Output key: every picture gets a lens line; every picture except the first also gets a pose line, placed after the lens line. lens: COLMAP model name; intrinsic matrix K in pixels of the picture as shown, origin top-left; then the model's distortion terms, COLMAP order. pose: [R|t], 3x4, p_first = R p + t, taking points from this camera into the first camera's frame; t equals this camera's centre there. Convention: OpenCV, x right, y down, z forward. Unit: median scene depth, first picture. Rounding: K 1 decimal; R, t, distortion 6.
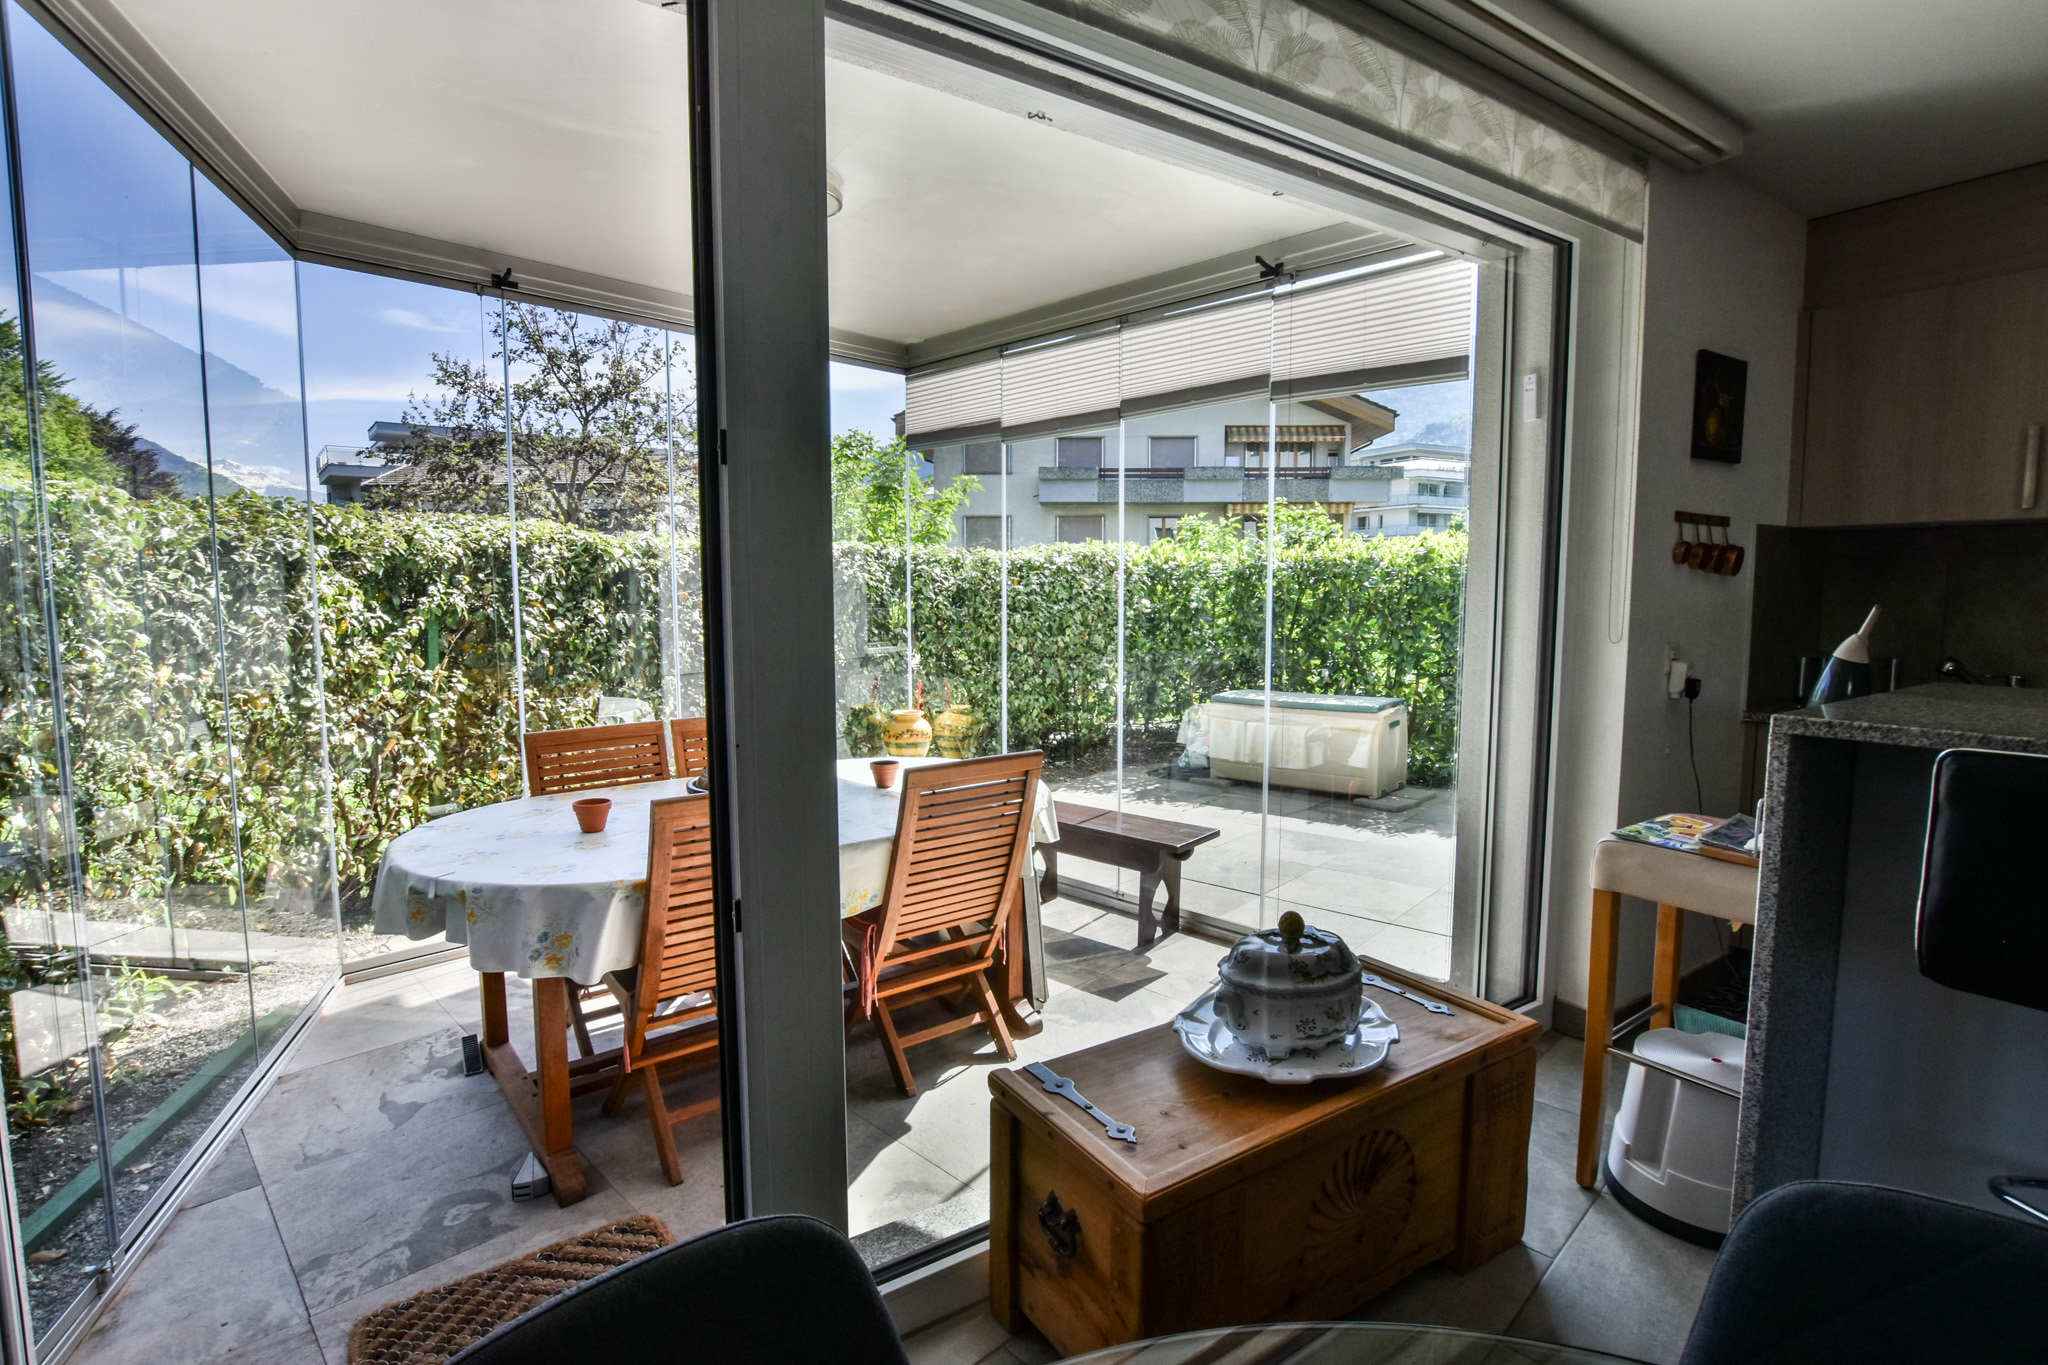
lens RADIAL K [[963.6, 0, 1024.0], [0, 963.6, 682.5], [0, 0, 1]] dist [-0.023219, 0.000275]
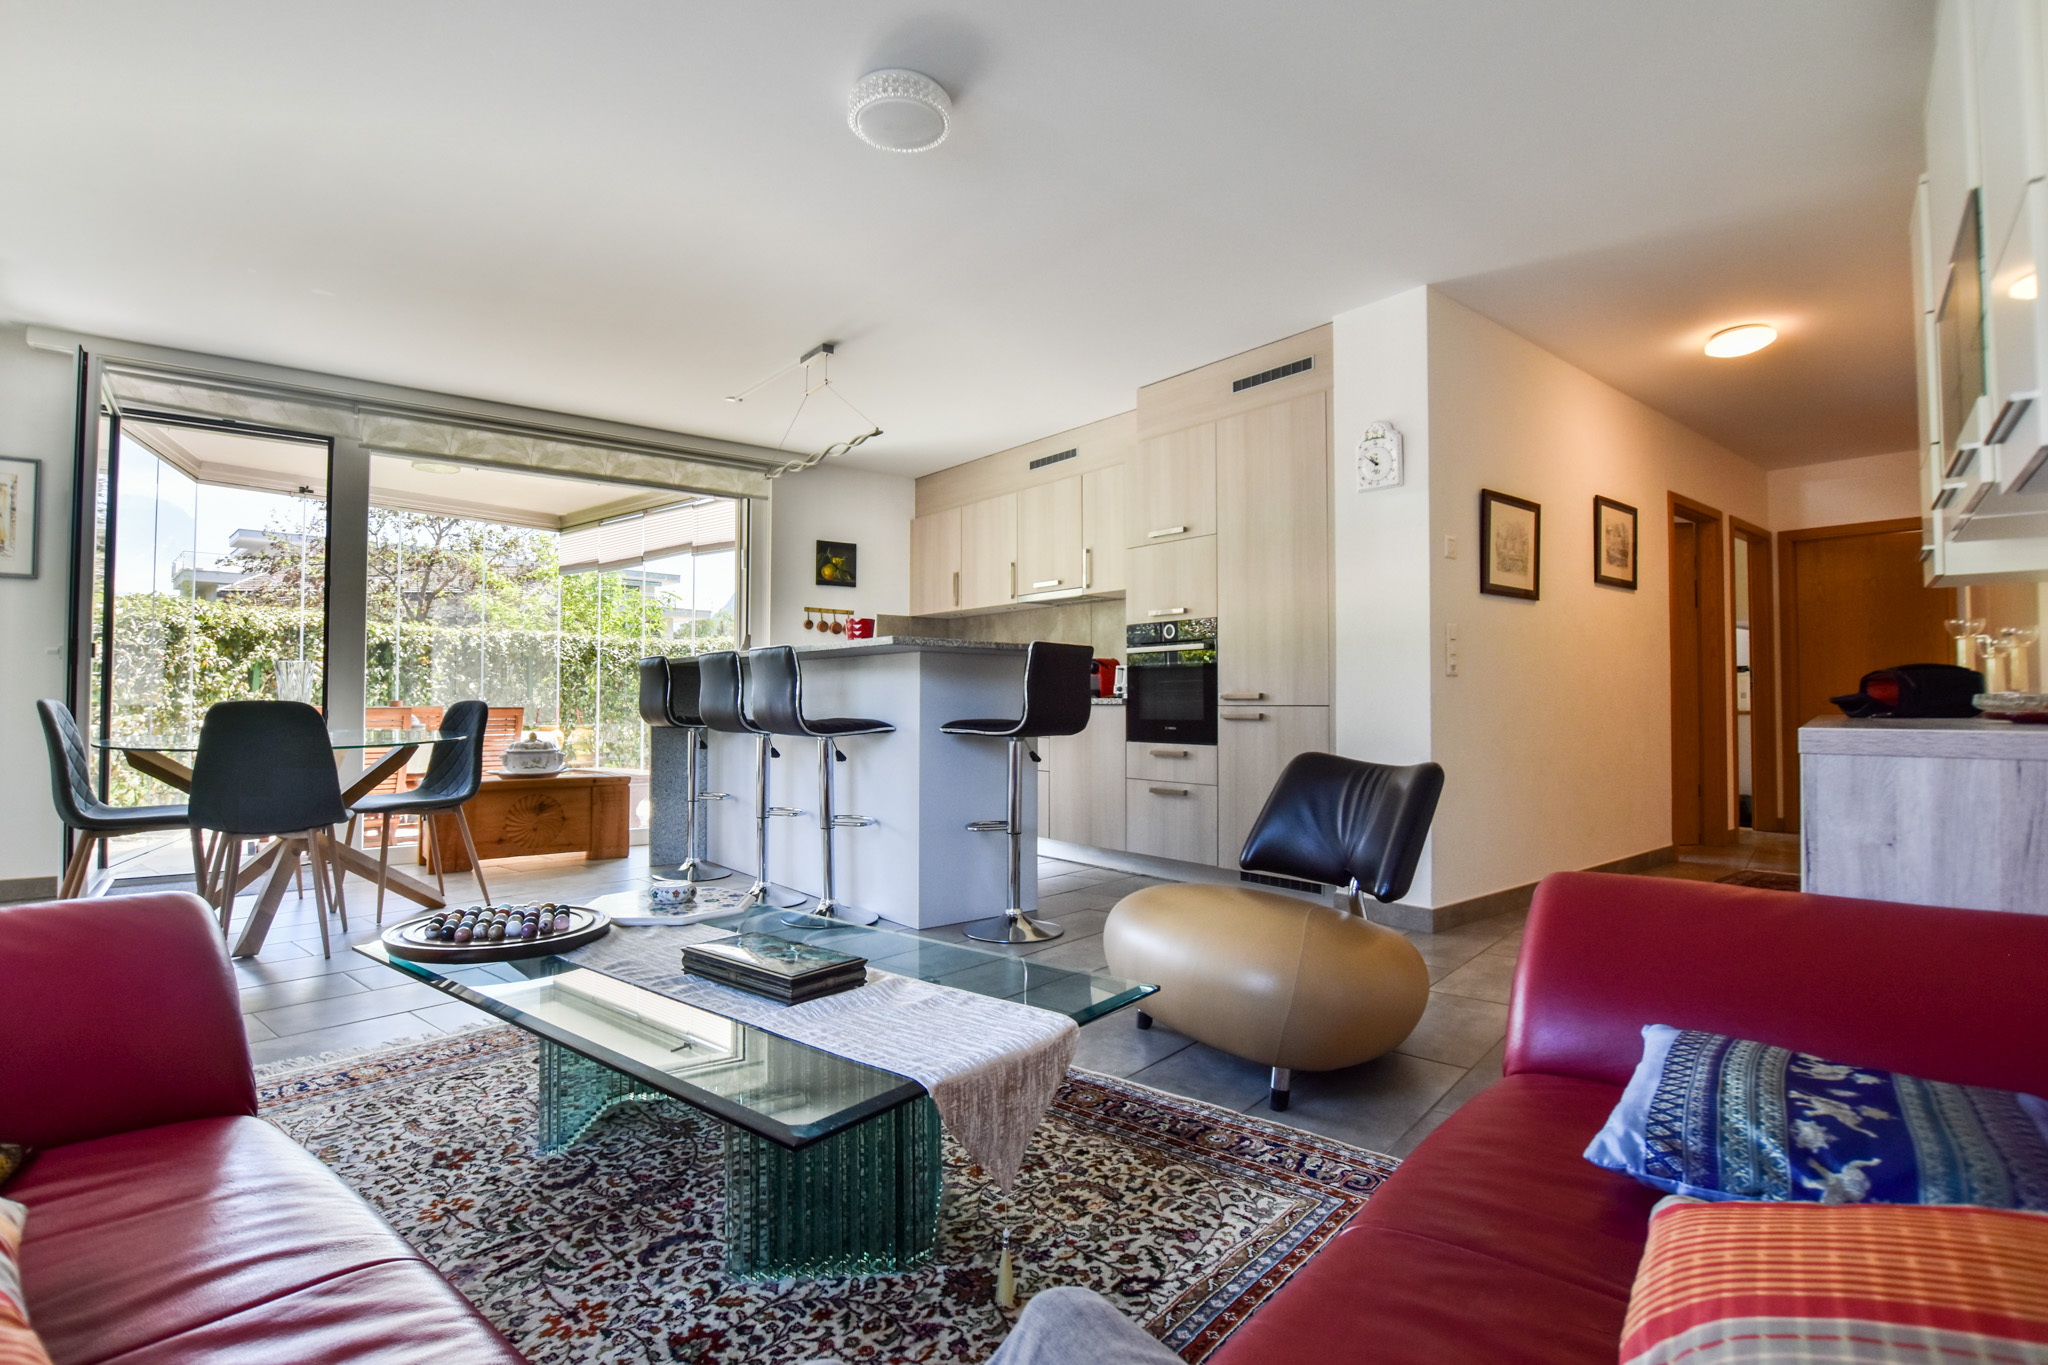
lens RADIAL K [[985.3, 0, 991.8], [0, 985.3, 678.3], [0, 0, 1]] dist [-0.002696, -0.000268]
pose [[0.997690, 0.004477, 0.067788, 0.653798], [0.003872, 0.992458, -0.122523, 0.197014], [-0.067826, 0.122502, 0.990148, -0.950057]]
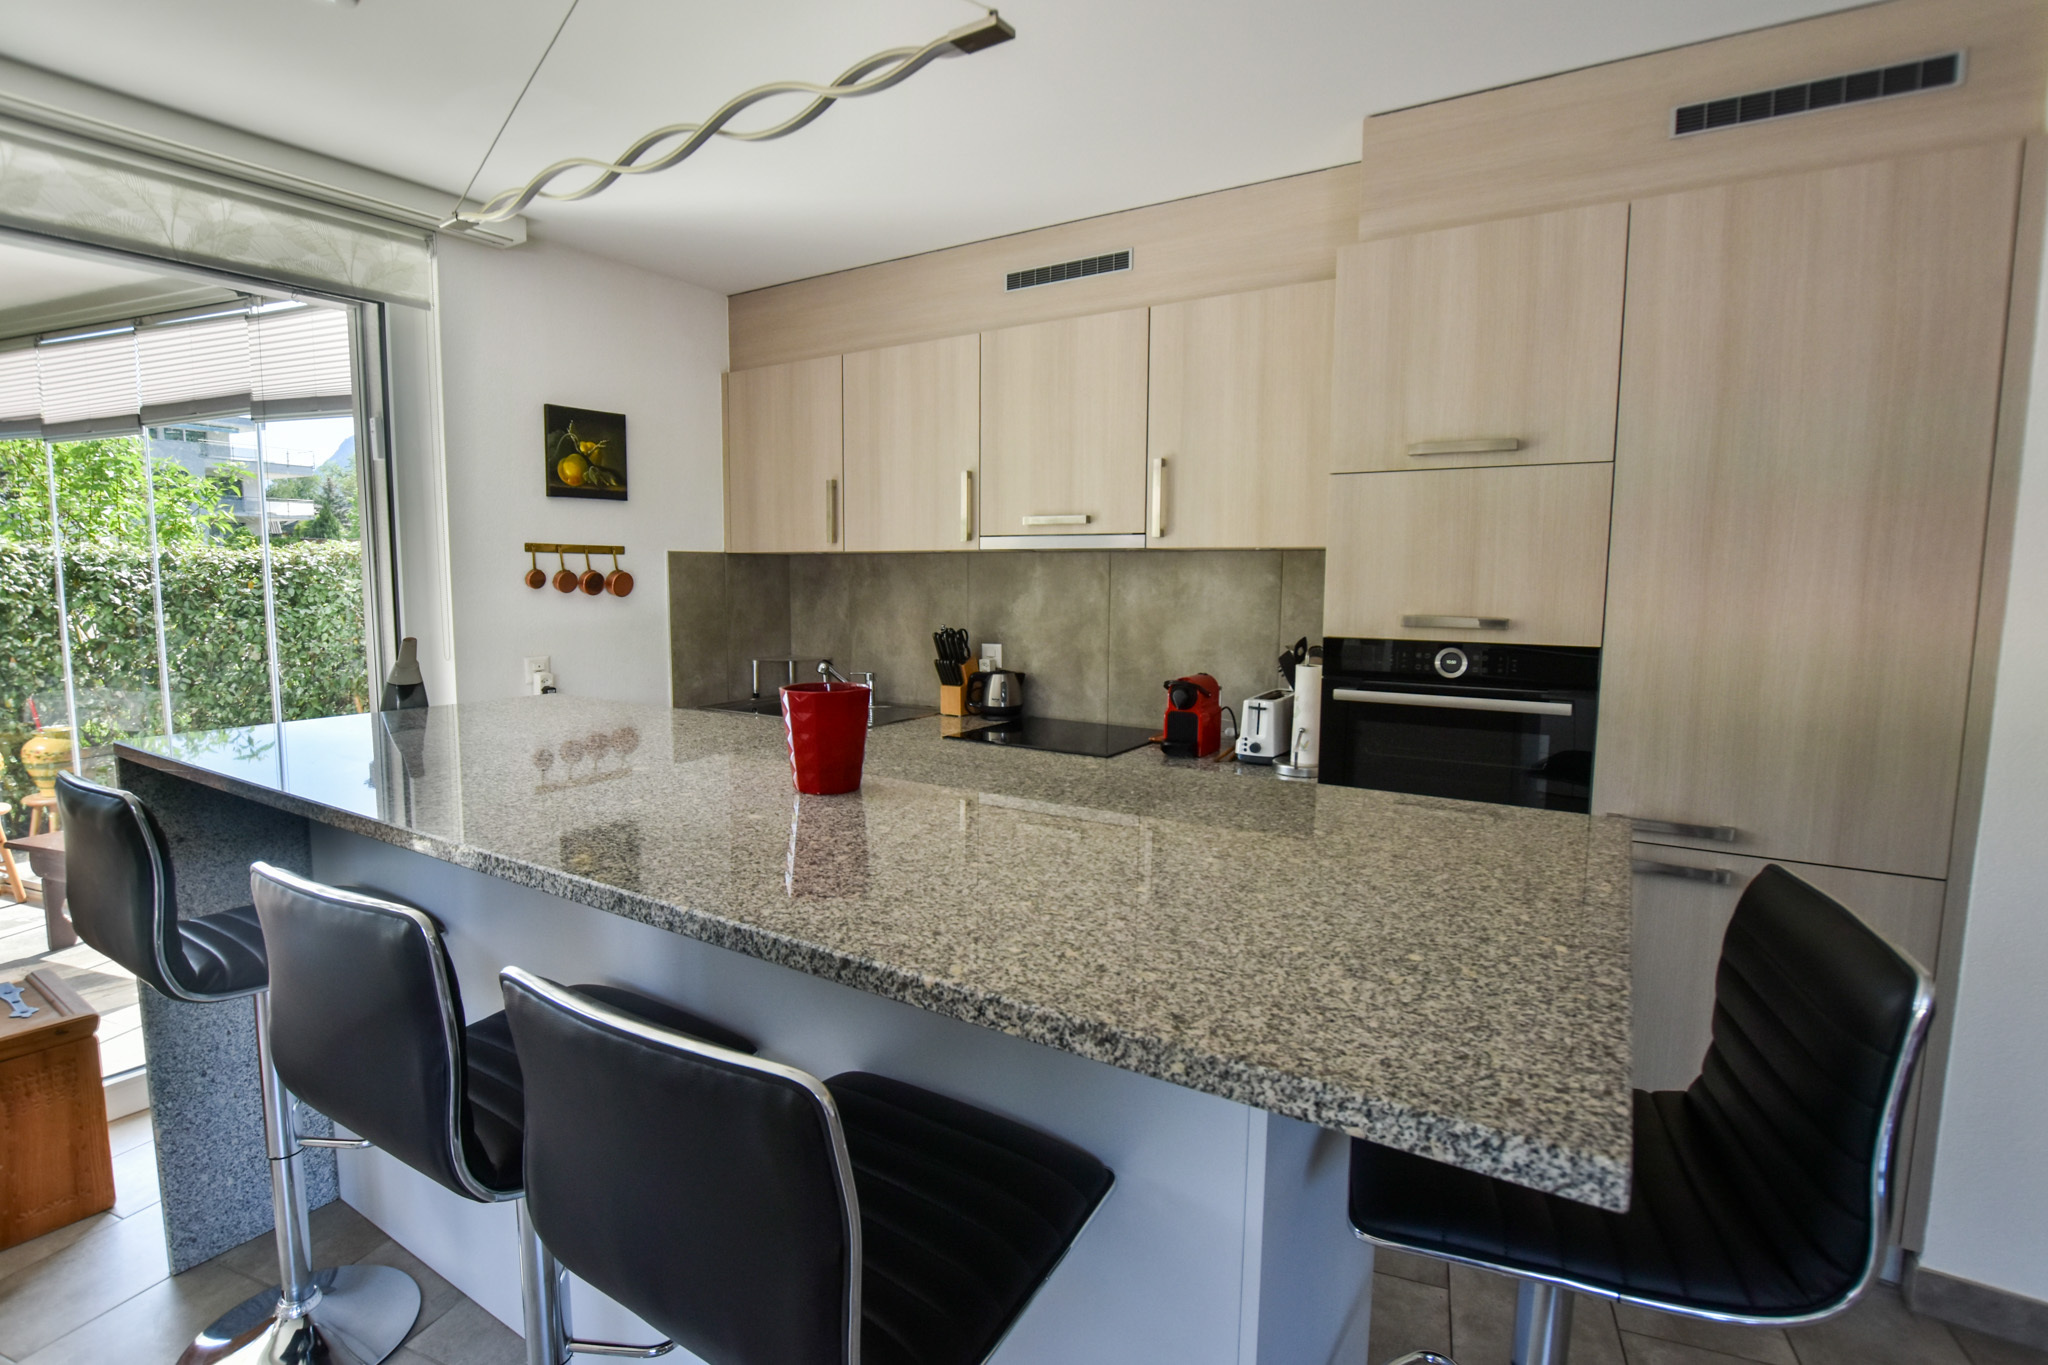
lens RADIAL K [[982.9, 0, 1010.6], [0, 982.9, 675.7], [0, 0, 1]] dist [-0.021806, -0.000243]
pose [[0.919470, -0.035080, 0.391591, 0.502893], [0.032944, 0.999383, 0.012173, -0.010226], [-0.391777, 0.001707, 0.920059, -0.210492]]
